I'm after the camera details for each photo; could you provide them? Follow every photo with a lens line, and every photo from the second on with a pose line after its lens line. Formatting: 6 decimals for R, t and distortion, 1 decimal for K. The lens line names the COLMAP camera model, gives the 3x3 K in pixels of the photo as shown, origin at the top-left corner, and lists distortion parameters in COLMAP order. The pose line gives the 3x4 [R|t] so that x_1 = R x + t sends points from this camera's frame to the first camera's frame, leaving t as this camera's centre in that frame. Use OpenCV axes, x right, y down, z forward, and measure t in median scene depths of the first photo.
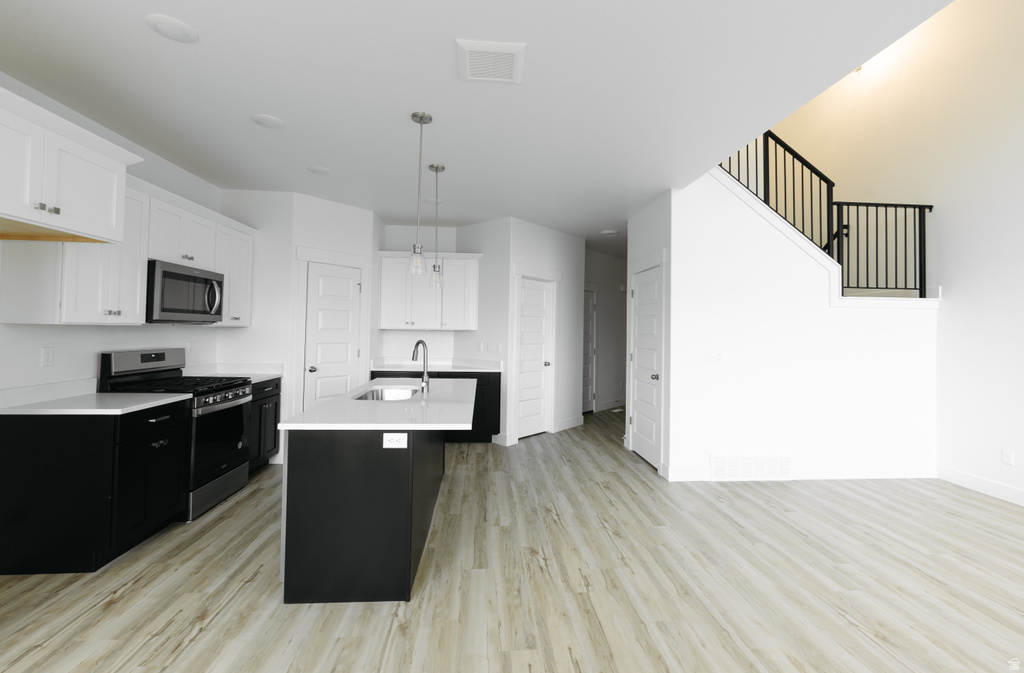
lens RADIAL K [[446.0, 0, 513.8], [0, 446.0, 319.7], [0, 0, 1]] dist [0.000727, 0.000221]
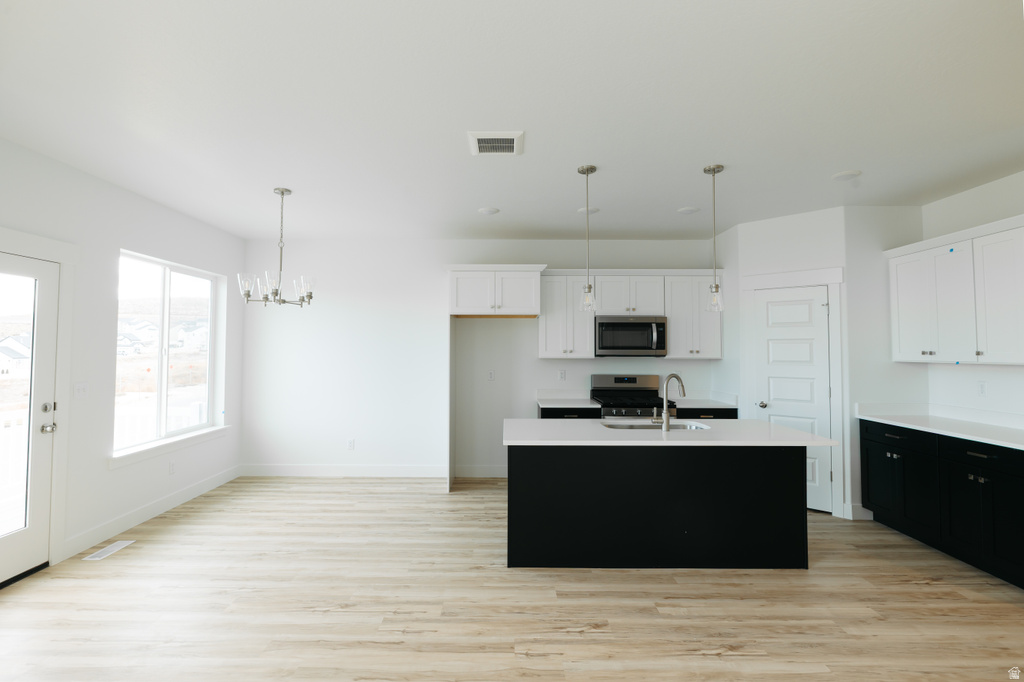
lens RADIAL K [[488.1, 0, 507.7], [0, 488.1, 329.2], [0, 0, 1]] dist [-0.006917, 0.001348]
pose [[-0.078047, -0.058562, -0.995228, 0.983880], [0.018936, 0.998006, -0.060210, 0.008429], [0.996770, -0.023544, -0.076783, 0.886814]]
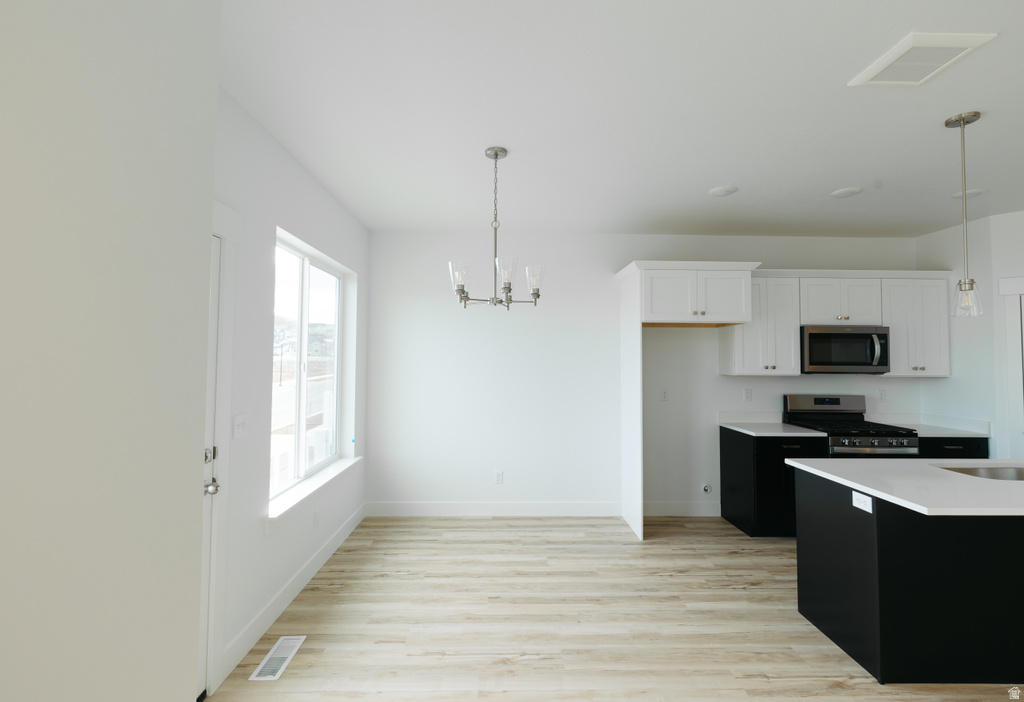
lens RADIAL K [[461.5, 0, 516.3], [0, 461.5, 340.2], [0, 0, 1]] dist [0.001957, 0.000198]
pose [[-0.047998, -0.059688, -0.997062, 0.626830], [0.015290, 0.998052, -0.060483, -0.024481], [0.998730, -0.018148, -0.046991, 0.239950]]
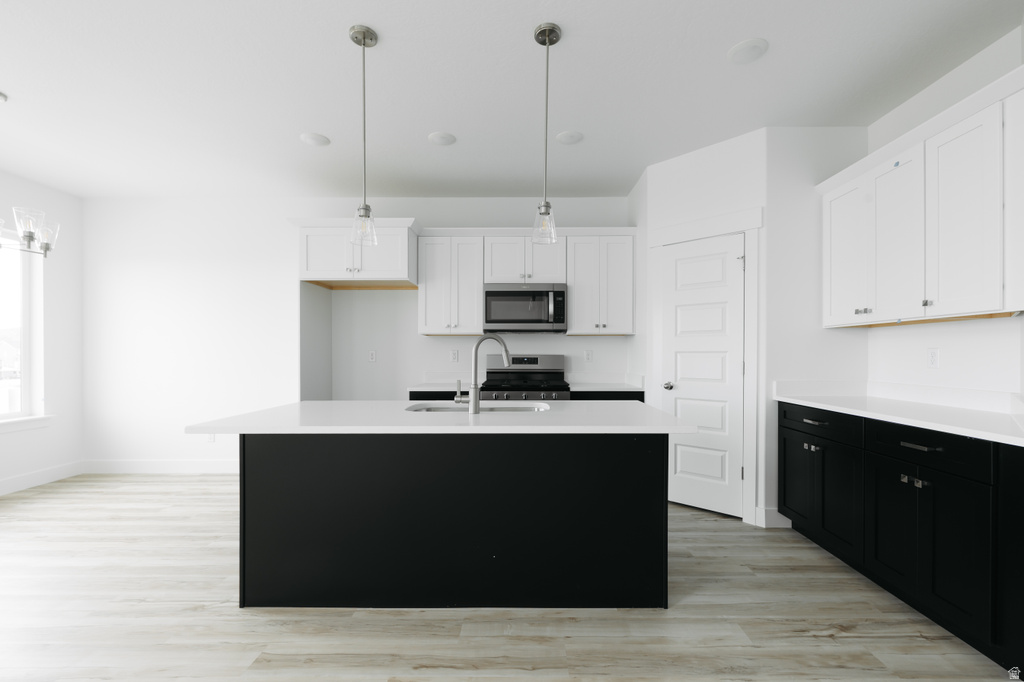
lens RADIAL K [[439.8, 0, 531.4], [0, 439.8, 354.5], [0, 0, 1]] dist [0.001881, -0.000124]
pose [[-0.074615, -0.013606, -0.997120, 0.506216], [0.022458, 0.999630, -0.015321, 0.103370], [0.996959, -0.023537, -0.074282, 1.326632]]
